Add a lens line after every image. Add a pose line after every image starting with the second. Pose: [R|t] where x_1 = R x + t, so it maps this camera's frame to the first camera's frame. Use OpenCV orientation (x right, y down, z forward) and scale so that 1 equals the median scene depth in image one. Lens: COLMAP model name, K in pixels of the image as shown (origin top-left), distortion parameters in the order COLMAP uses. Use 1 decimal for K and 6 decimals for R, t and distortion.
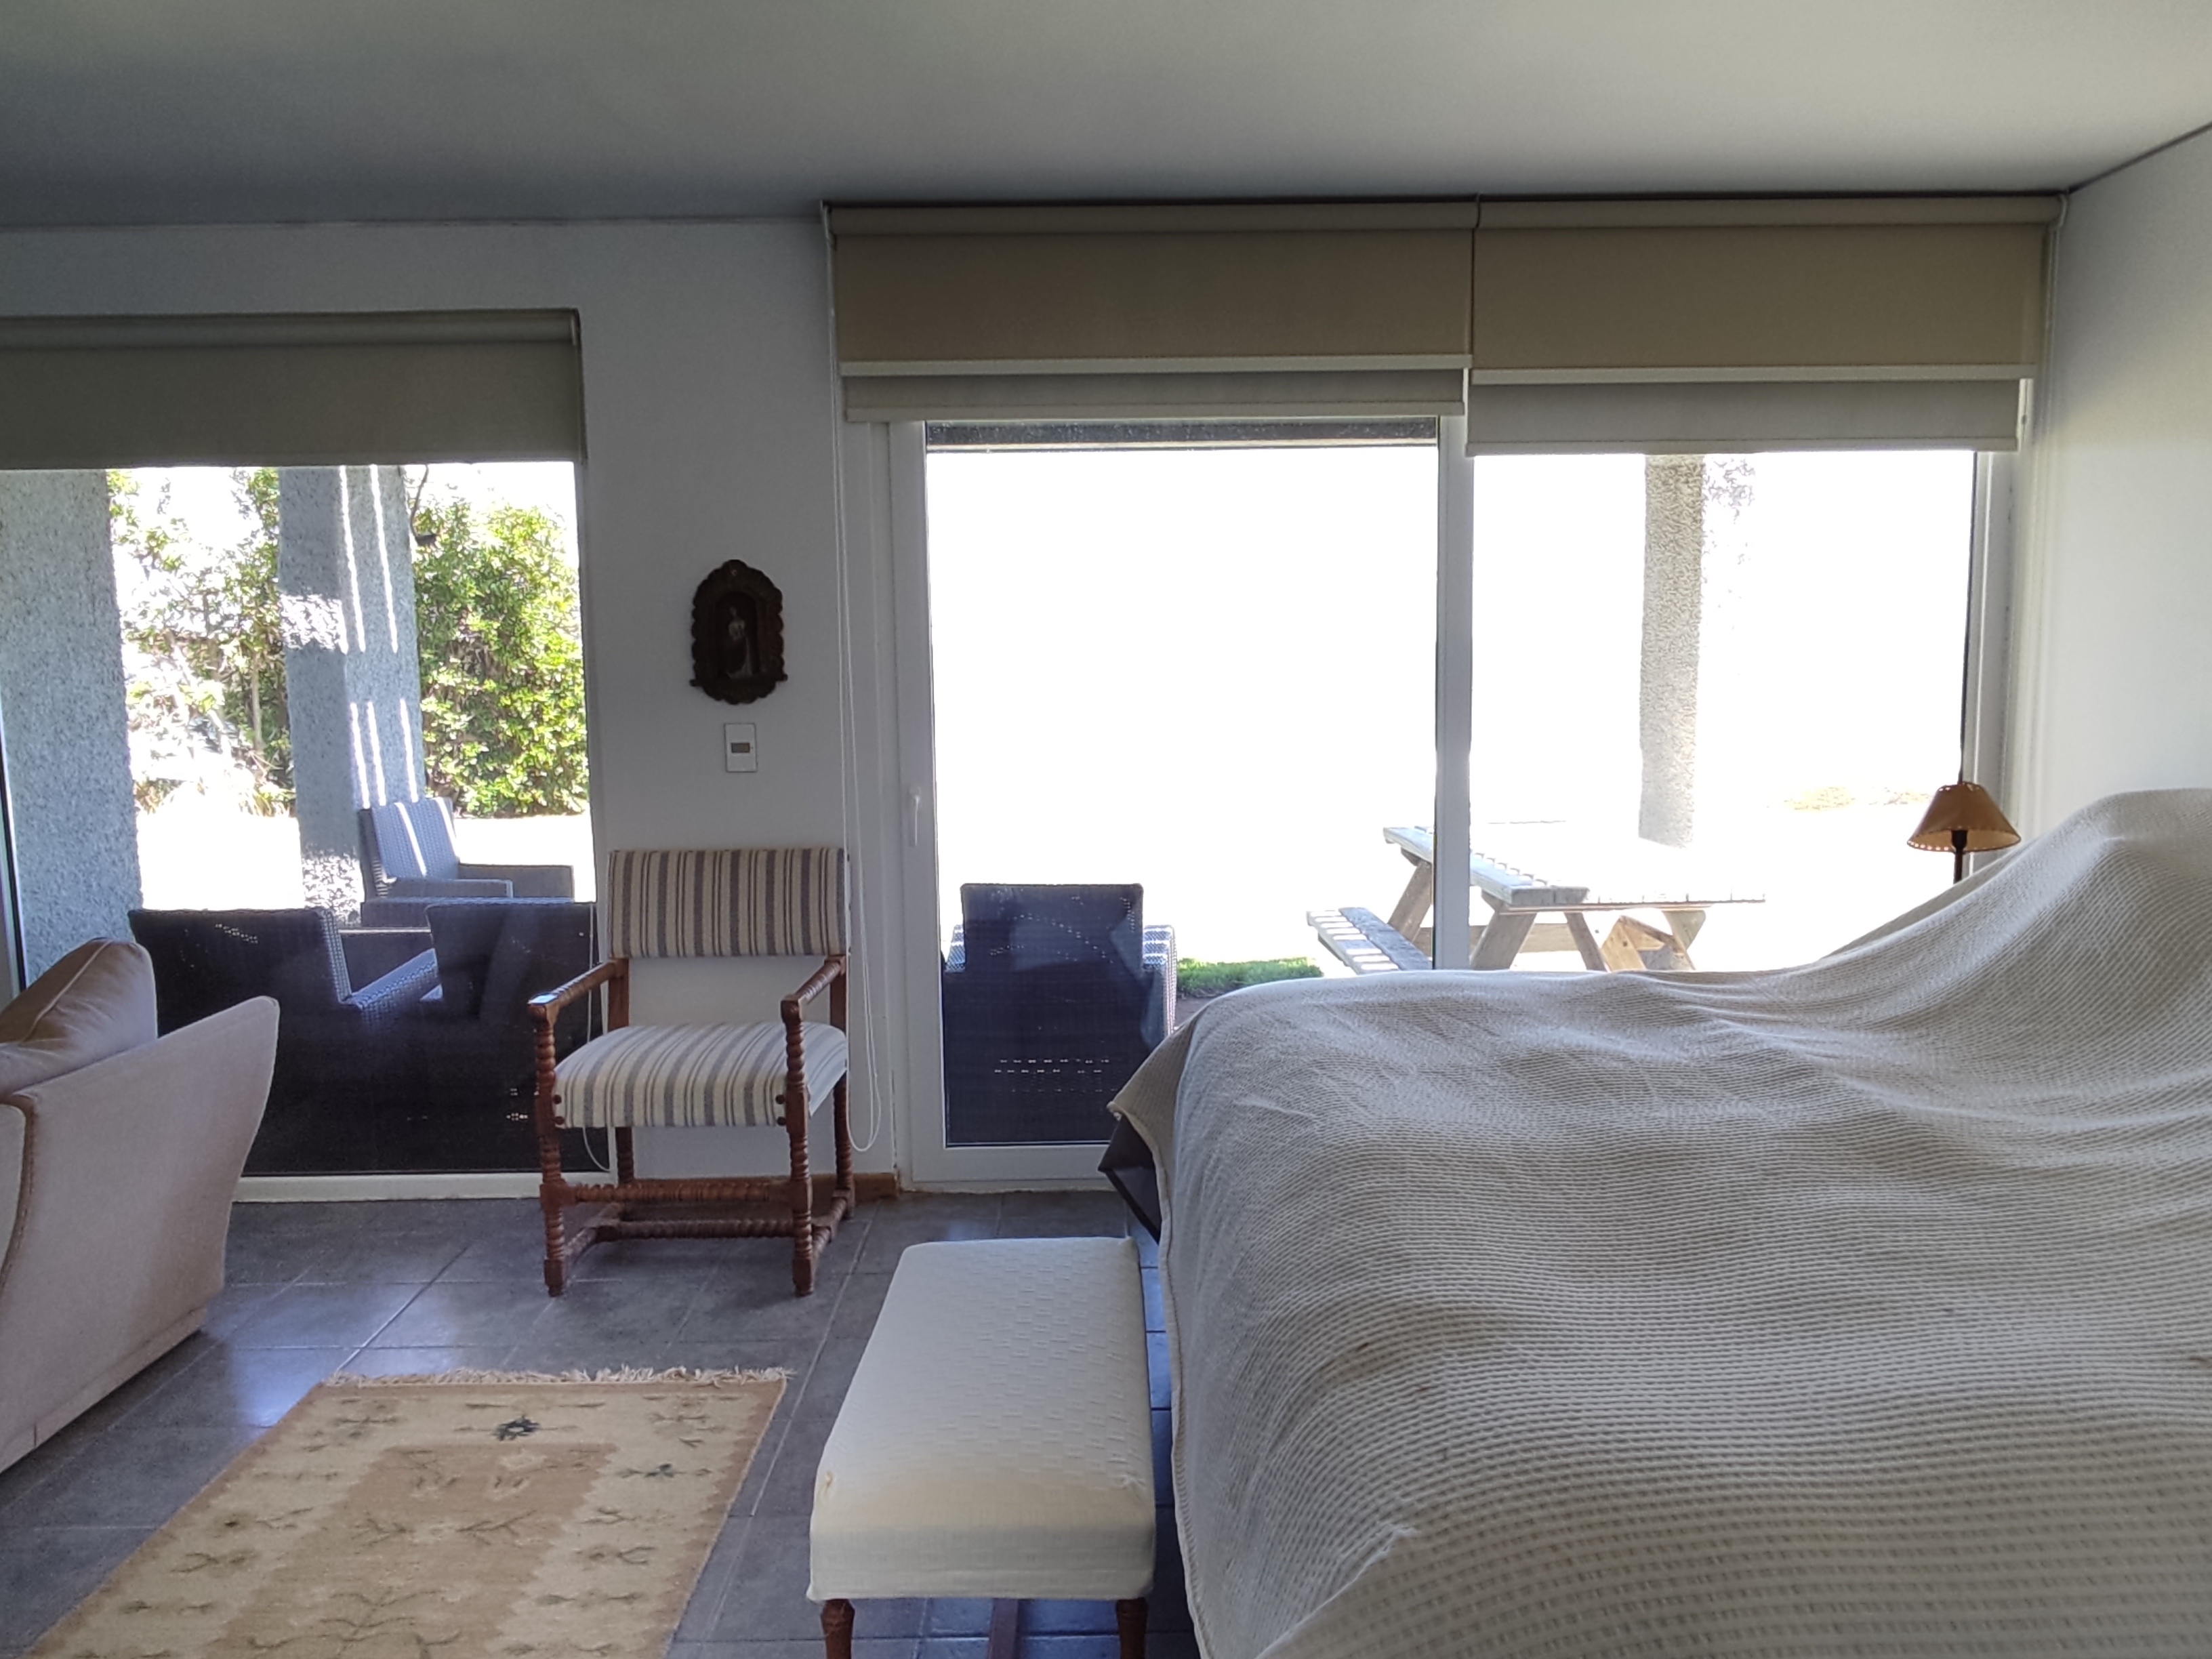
lens RADIAL K [[1524.5, 0, 1137.7], [0, 1524.5, 802.6], [0, 0, 1]] dist [-0.002758, 0.003013]
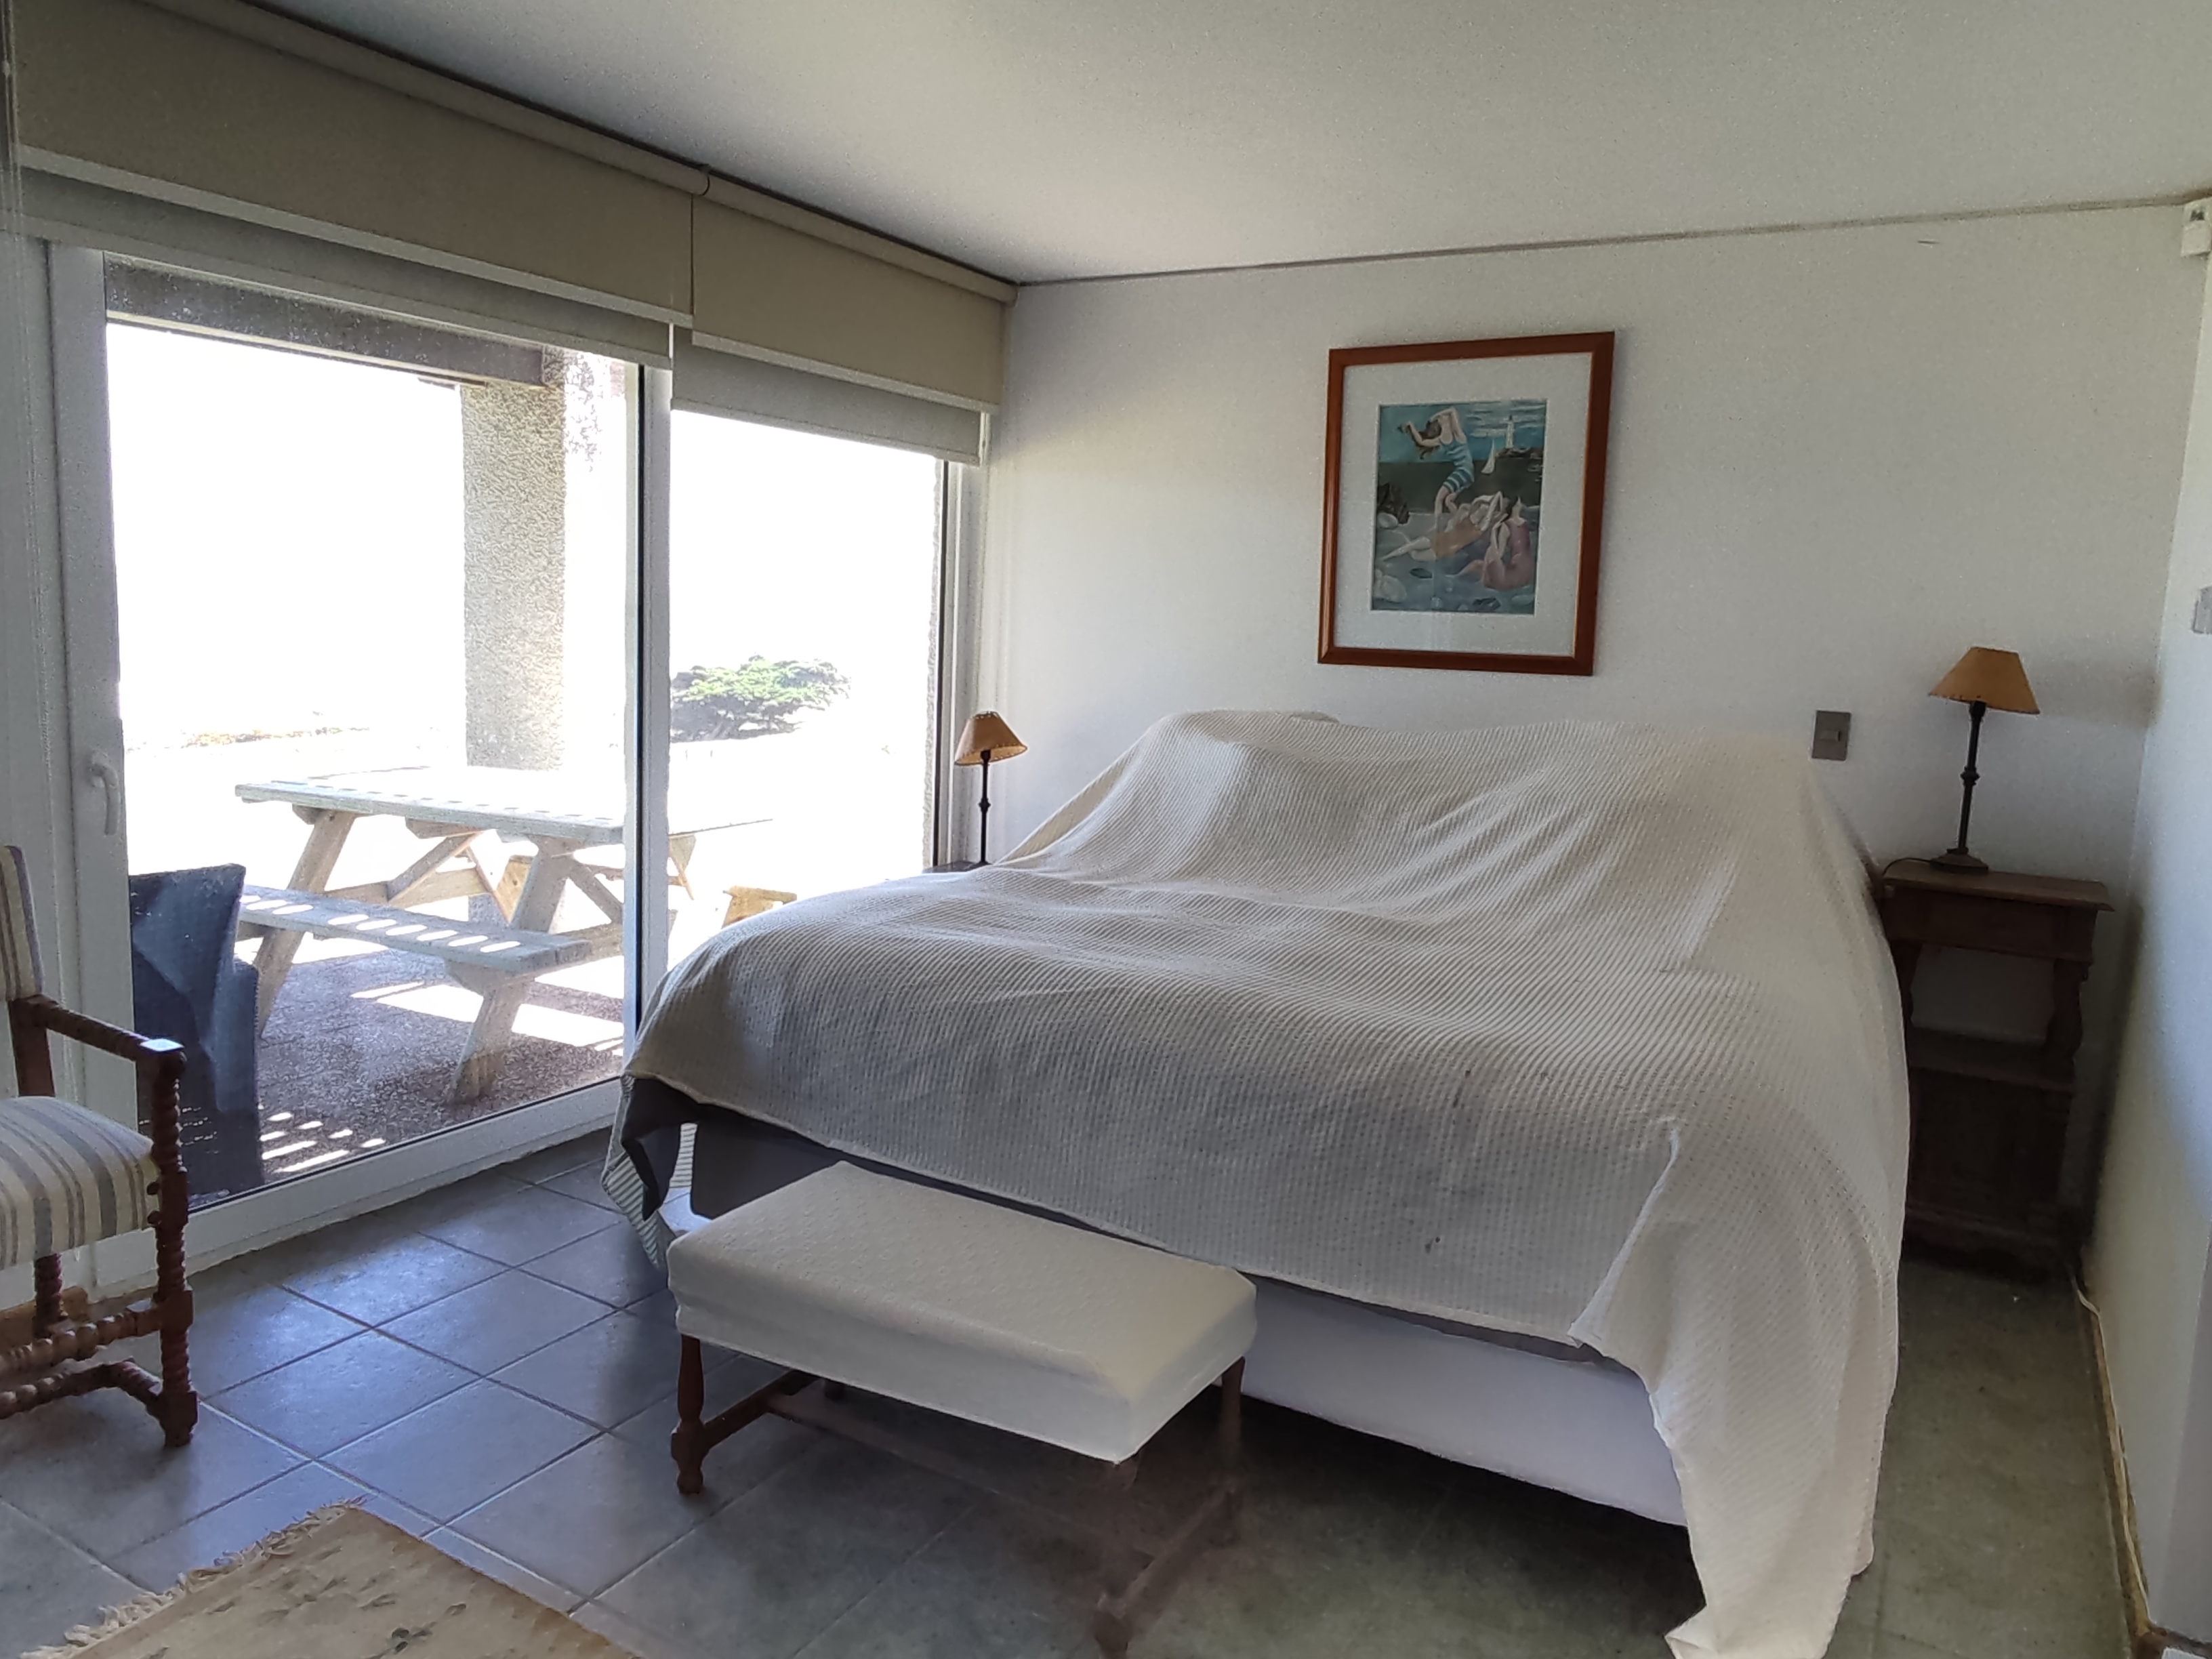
lens RADIAL K [[1524.5, 0, 1137.7], [0, 1524.5, 802.6], [0, 0, 1]] dist [-0.002758, 0.003013]
pose [[0.497484, -0.074403, 0.864276, -0.527654], [0.039302, 0.997225, 0.063226, -0.013323], [-0.866582, 0.002514, 0.499028, 0.199768]]
